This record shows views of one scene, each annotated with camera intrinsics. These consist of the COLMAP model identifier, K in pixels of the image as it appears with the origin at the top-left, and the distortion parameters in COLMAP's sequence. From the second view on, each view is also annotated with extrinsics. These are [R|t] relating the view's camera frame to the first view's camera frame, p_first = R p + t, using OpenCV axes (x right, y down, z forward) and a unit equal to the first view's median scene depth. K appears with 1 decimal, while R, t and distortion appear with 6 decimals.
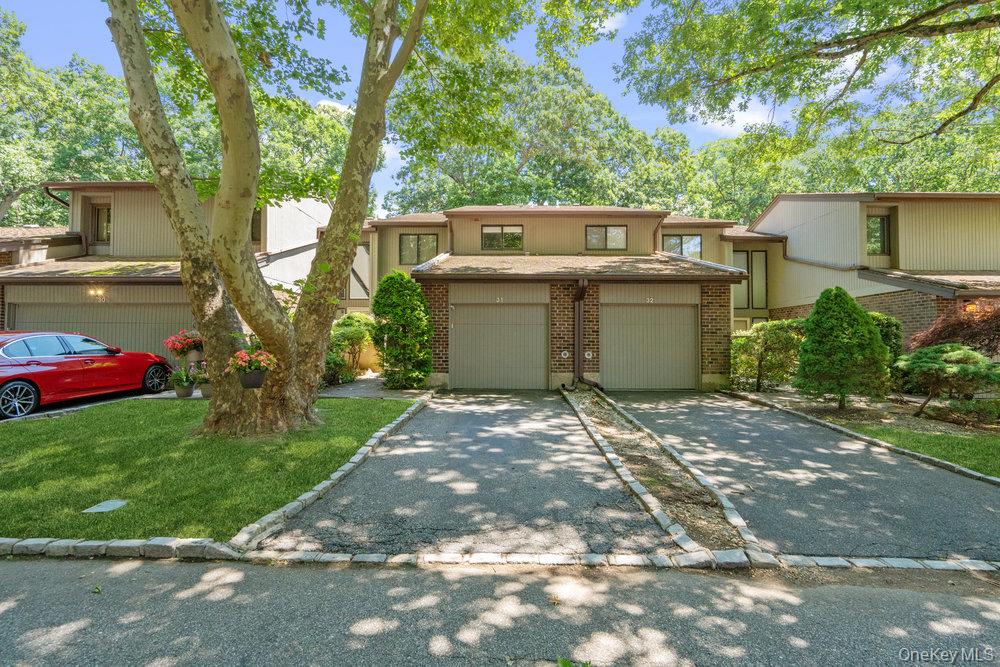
lens RADIAL K [[454.2, 0, 500.0], [0, 454.2, 333.5], [0, 0, 1]] dist [-0.003417, -0.000009]
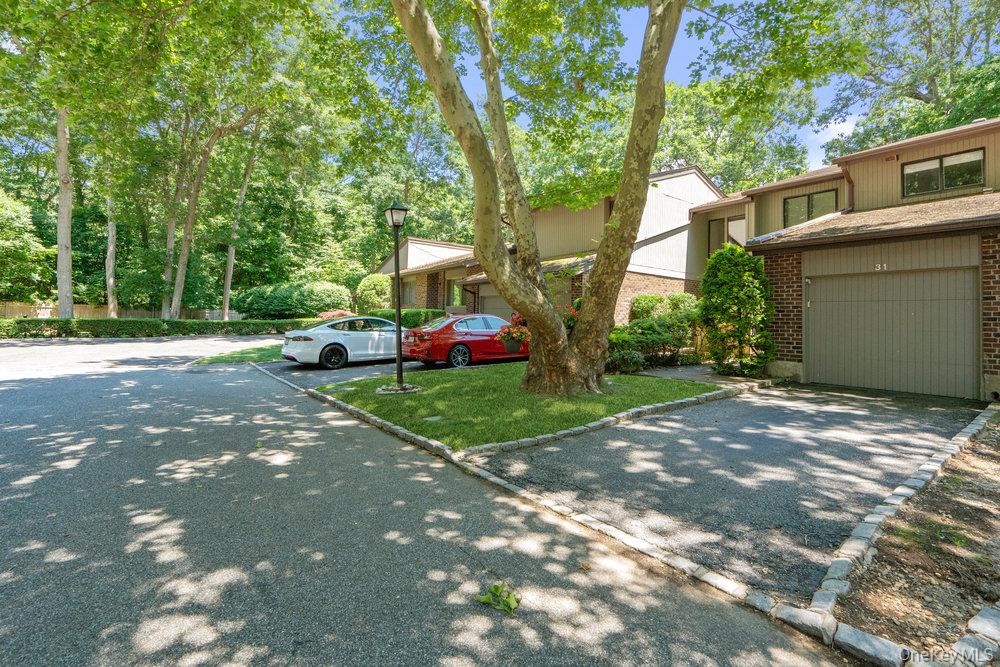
lens RADIAL K [[468.7, 0, 485.3], [0, 468.7, 307.4], [0, 0, 1]] dist [-0.002166, 0.000299]
pose [[0.604632, -0.018221, -0.796297, 0.212954], [0.000157, 0.999741, -0.022758, 0.007547], [0.796505, 0.013635, 0.604478, 0.044000]]
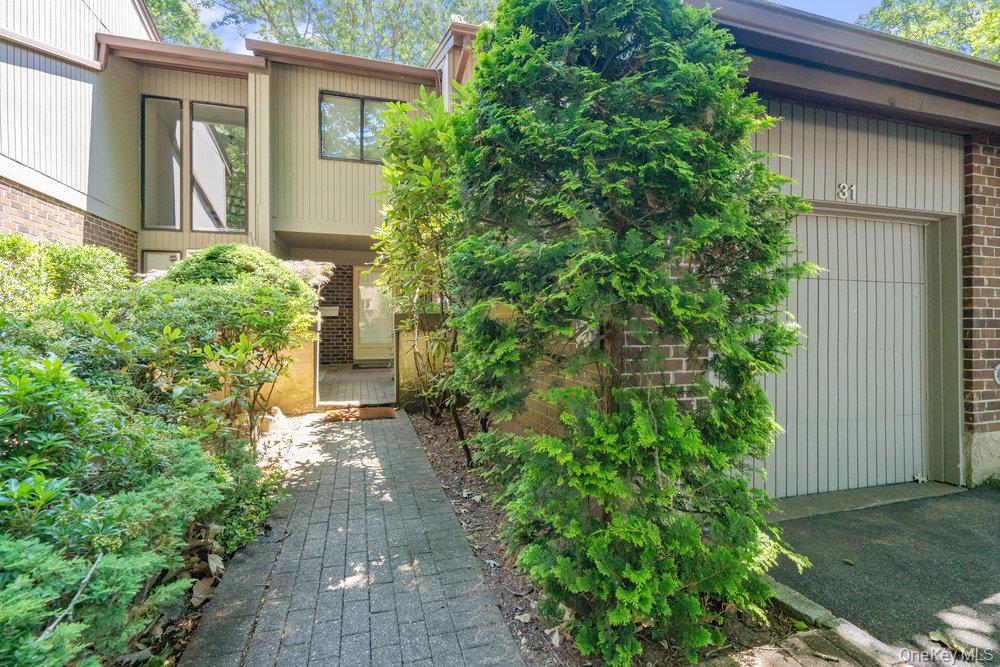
lens RADIAL K [[448.8, 0, 495.5], [0, 448.8, 322.3], [0, 0, 1]] dist [0.001244, 0.000258]
pose [[0.951064, -0.003943, 0.308970, -0.303346], [-0.003529, 0.999715, 0.023620, 0.002793], [-0.308975, -0.023554, 0.950778, 0.804713]]
